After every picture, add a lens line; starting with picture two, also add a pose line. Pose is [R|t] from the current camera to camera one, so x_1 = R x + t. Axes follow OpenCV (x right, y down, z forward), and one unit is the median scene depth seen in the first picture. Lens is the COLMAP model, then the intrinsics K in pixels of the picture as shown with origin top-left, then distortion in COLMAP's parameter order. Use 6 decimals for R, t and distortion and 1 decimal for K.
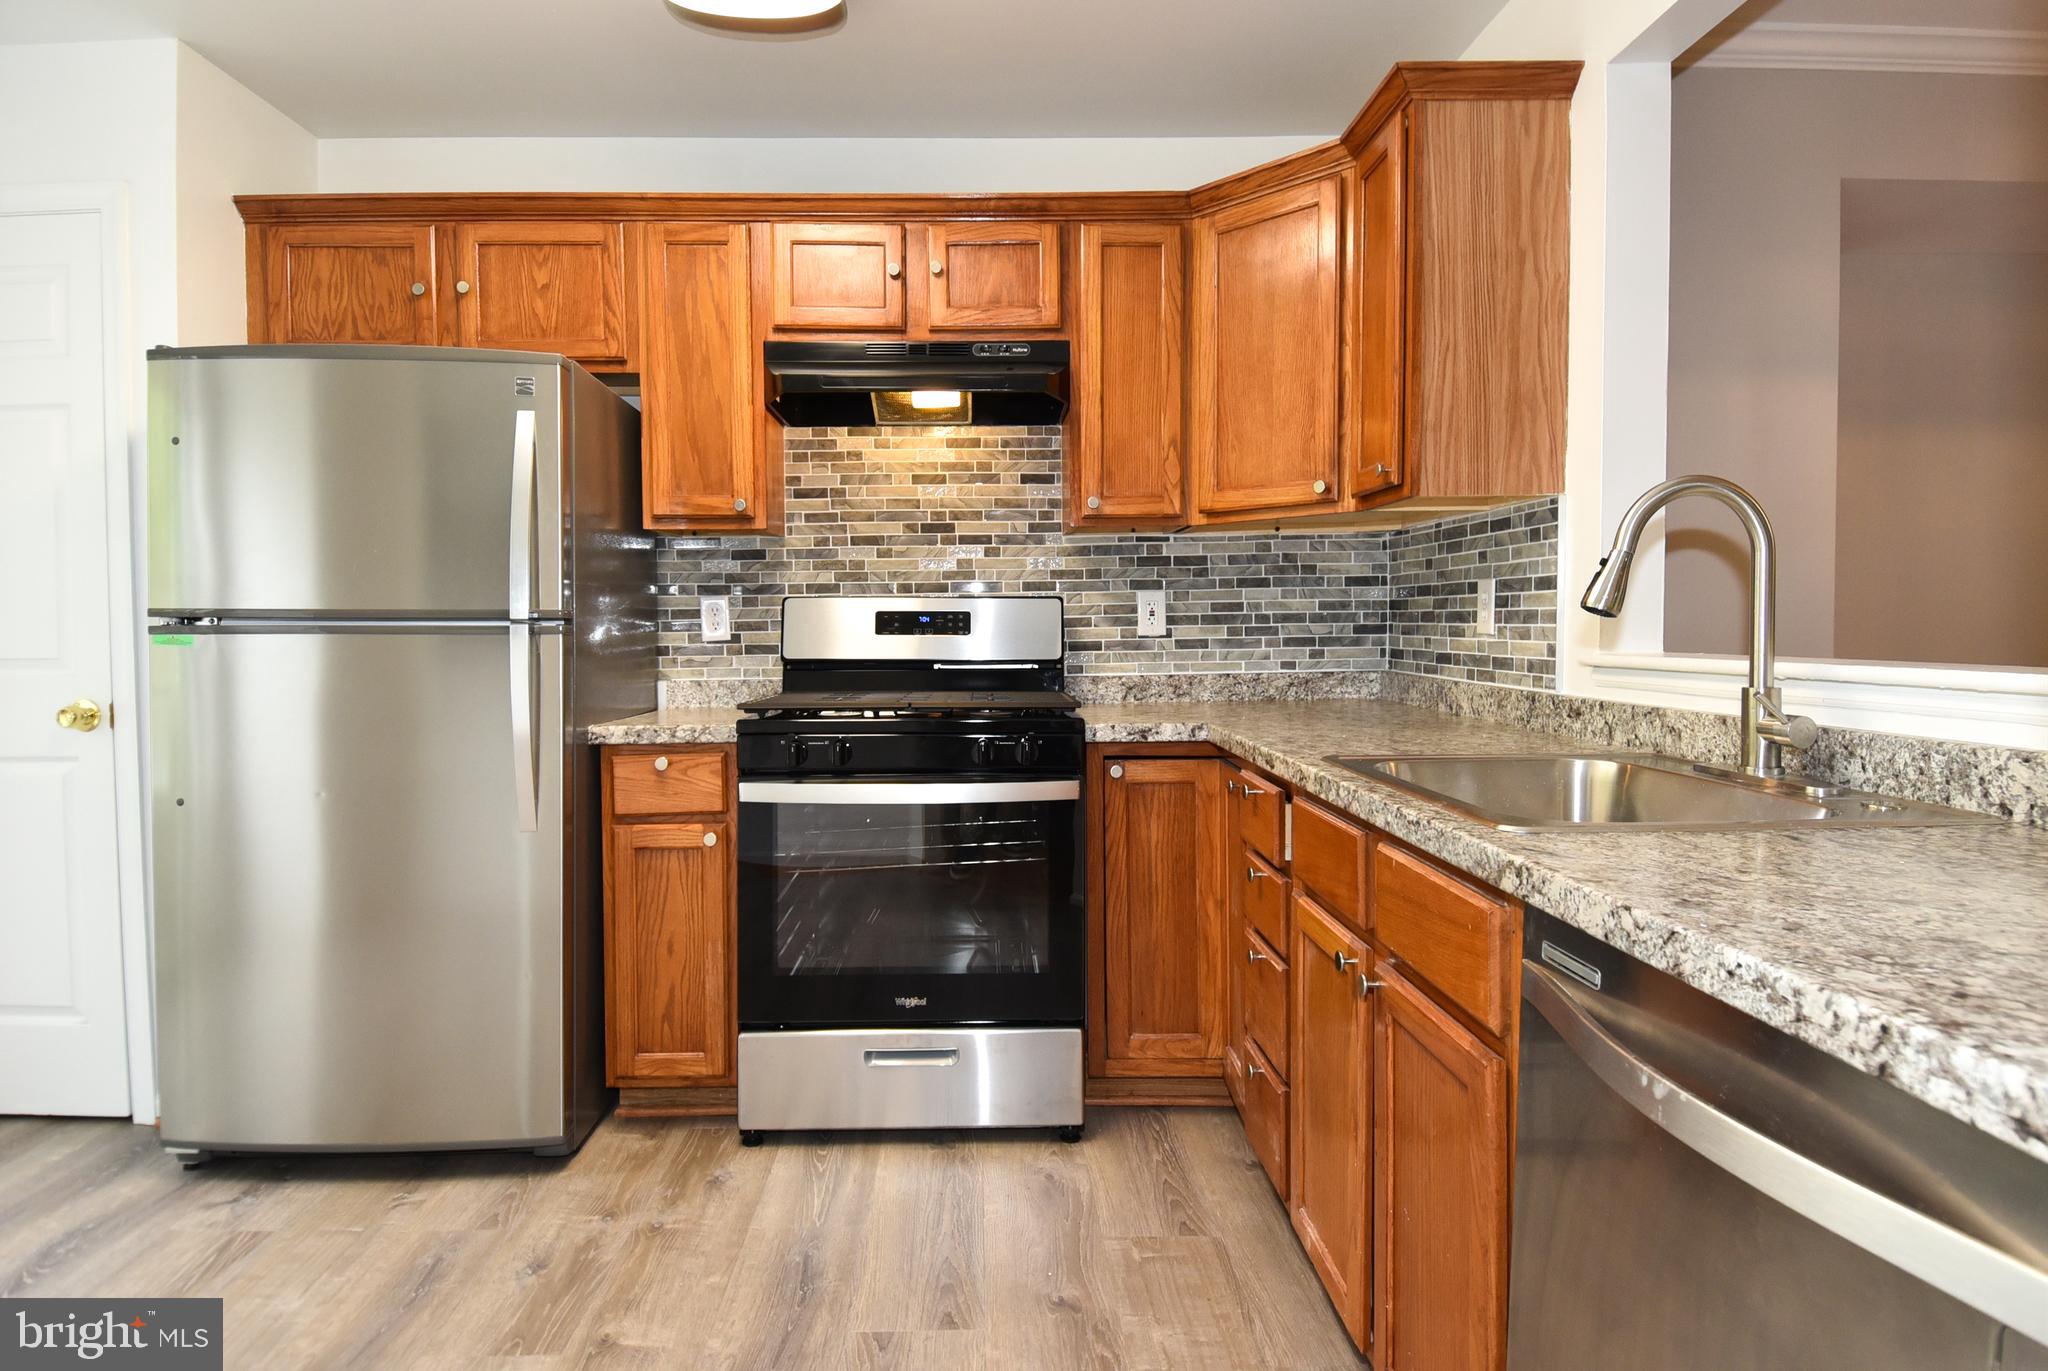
lens RADIAL K [[1086.5, 0, 1017.7], [0, 1086.5, 643.9], [0, 0, 1]] dist [0.047217, -0.040453]
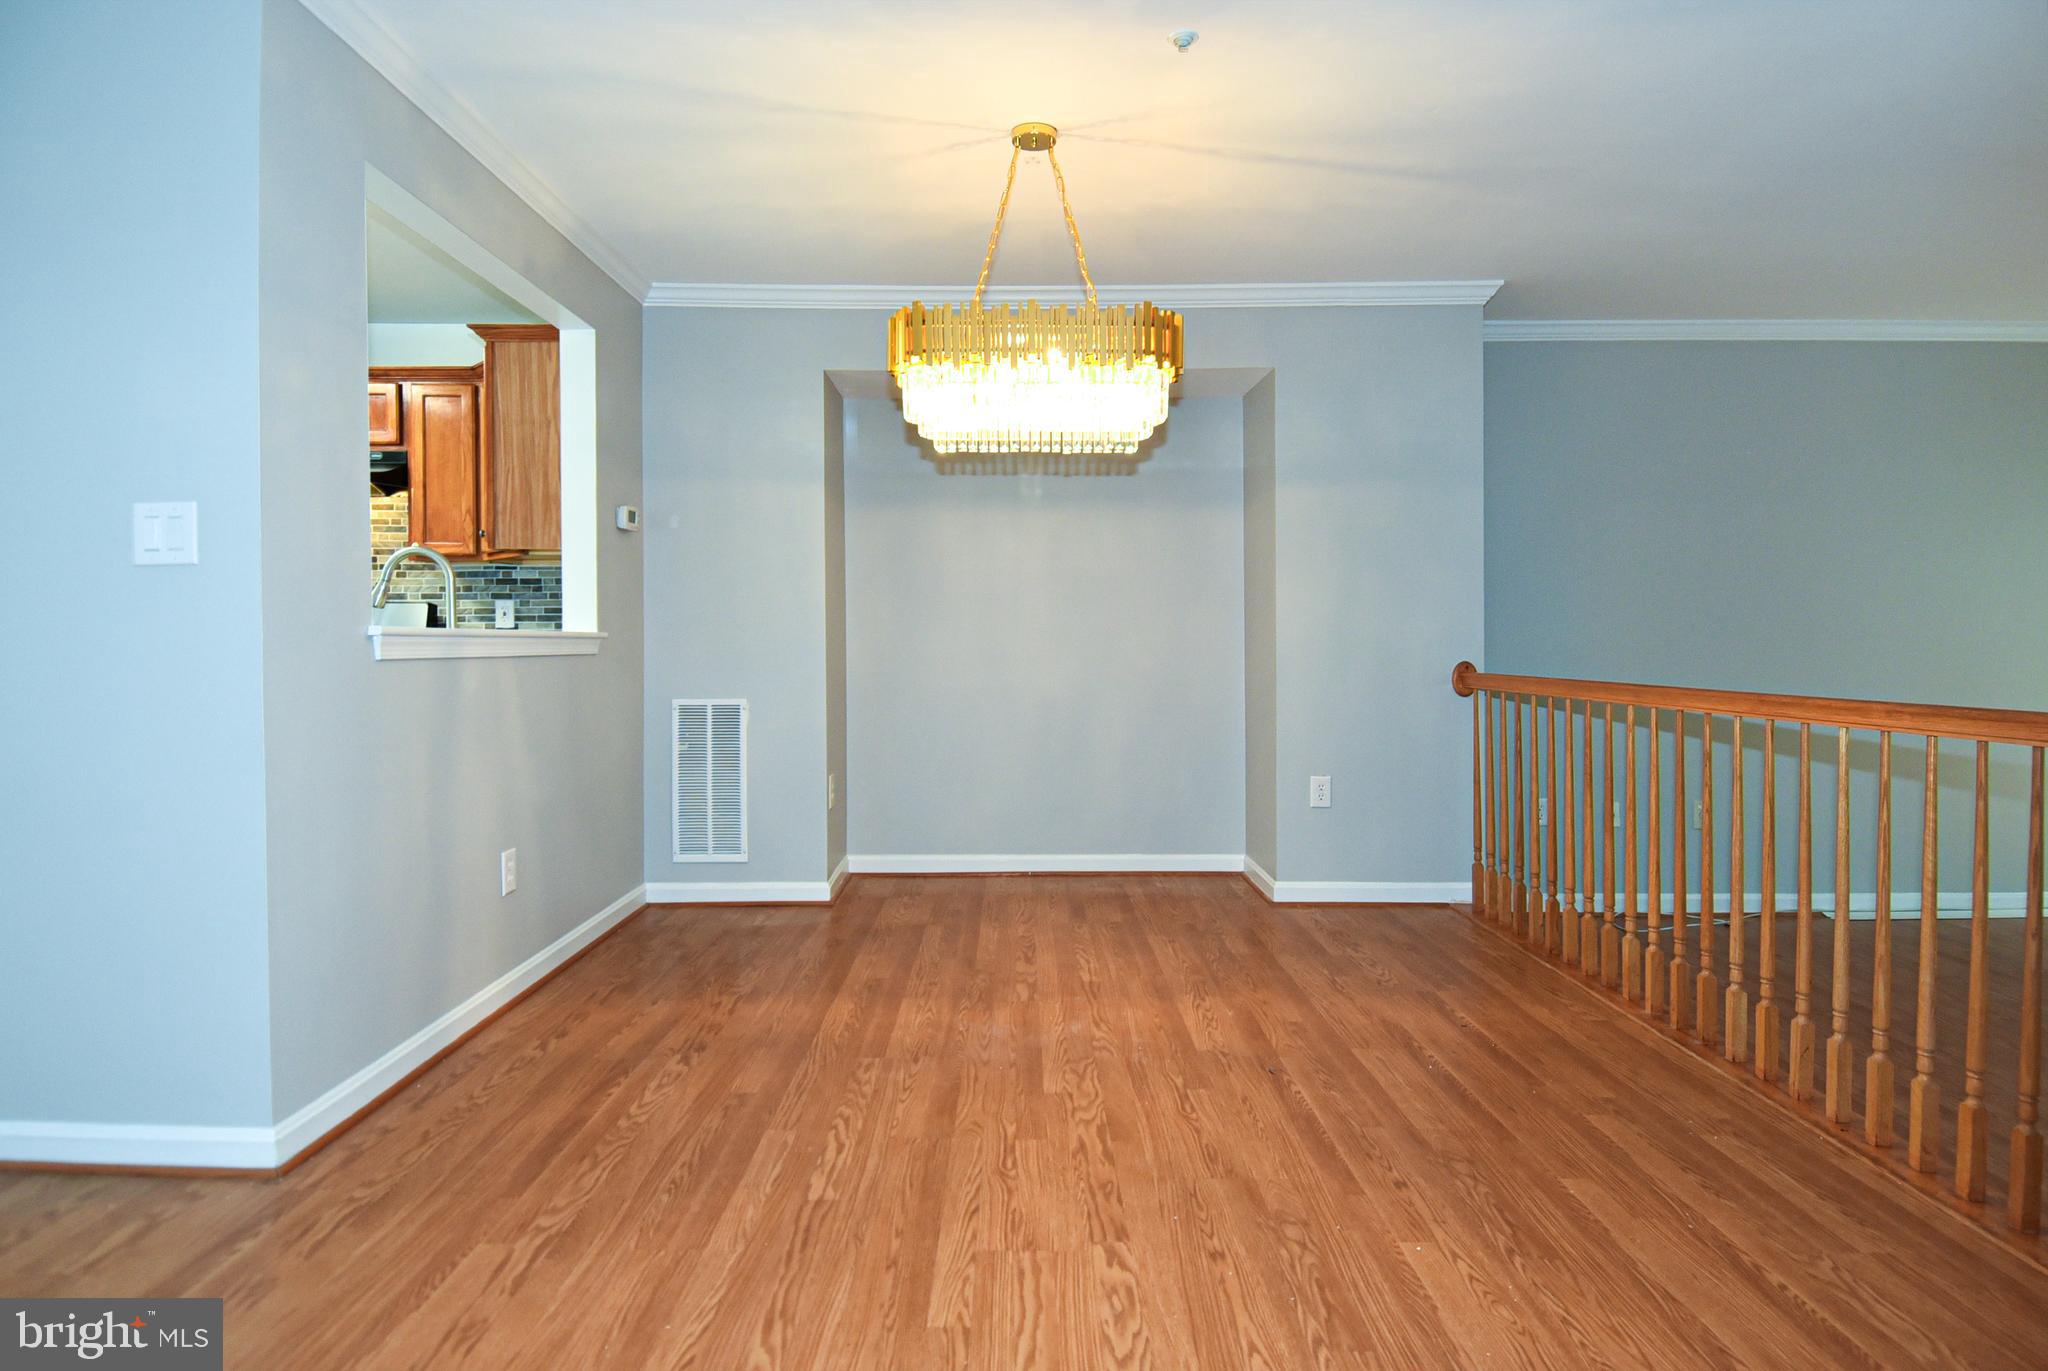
lens RADIAL K [[1086.5, 0, 1017.7], [0, 1086.5, 643.9], [0, 0, 1]] dist [0.047217, -0.040453]
pose [[0.999785, 0.011283, -0.017375, 0.913126], [-0.011629, 0.999733, -0.019975, 0.039881], [0.017145, 0.020173, 0.999649, -0.608889]]
